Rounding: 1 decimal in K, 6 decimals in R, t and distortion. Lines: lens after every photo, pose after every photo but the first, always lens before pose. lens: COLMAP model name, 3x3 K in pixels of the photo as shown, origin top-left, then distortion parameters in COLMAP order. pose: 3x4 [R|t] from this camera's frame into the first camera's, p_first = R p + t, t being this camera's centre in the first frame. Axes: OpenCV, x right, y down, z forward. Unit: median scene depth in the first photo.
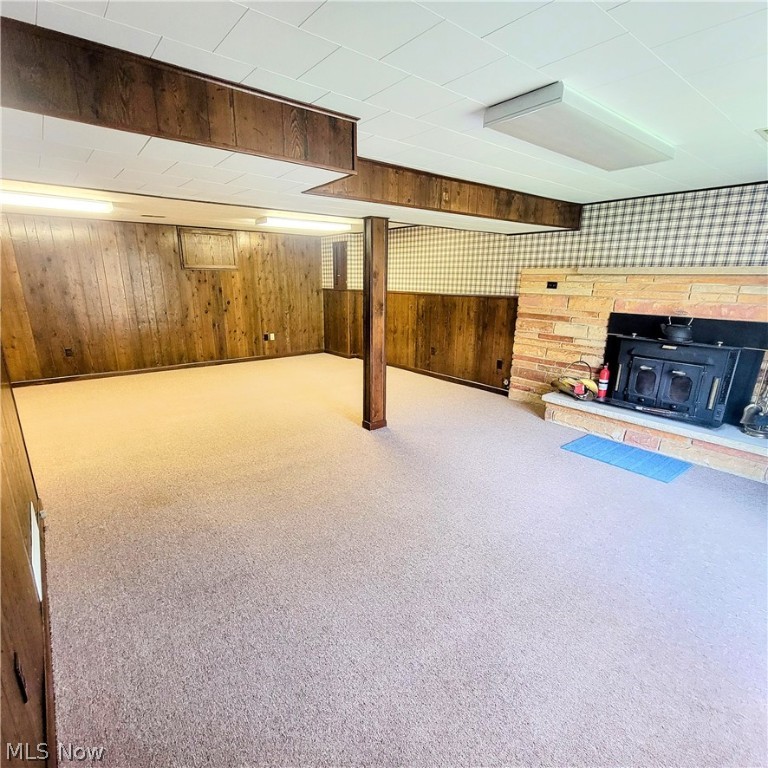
lens RADIAL K [[418.3, 0, 382.3], [0, 418.3, 390.2], [0, 0, 1]] dist [-0.001619, -0.000467]
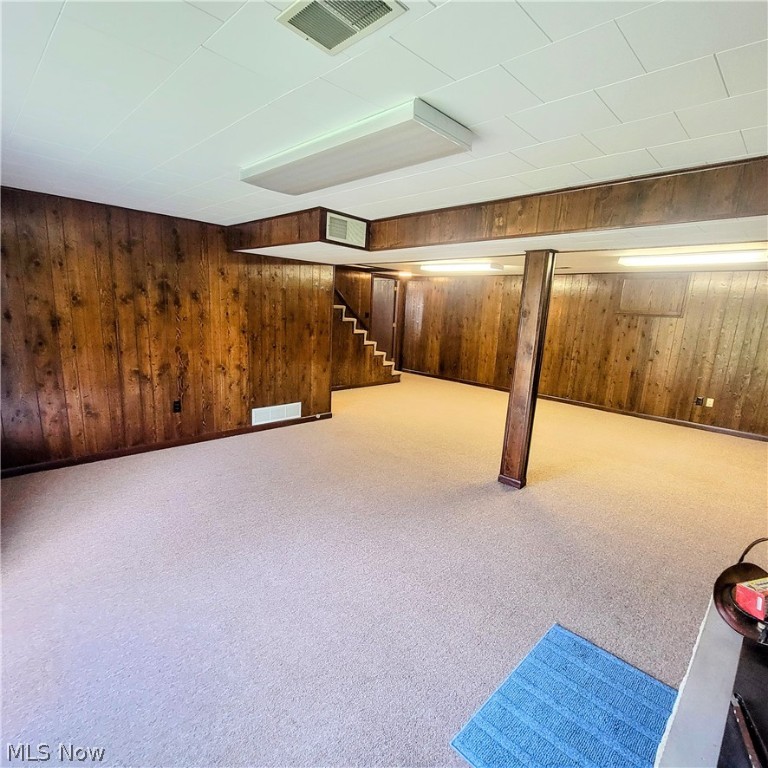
lens RADIAL K [[418.3, 0, 382.4], [0, 418.3, 384.8], [0, 0, 1]] dist [-0.001619, -0.000467]
pose [[0.112766, 0.173981, -0.978271, 0.794296], [-0.306181, 0.942726, 0.132366, -0.144944], [0.945271, 0.284601, 0.159577, 0.566058]]
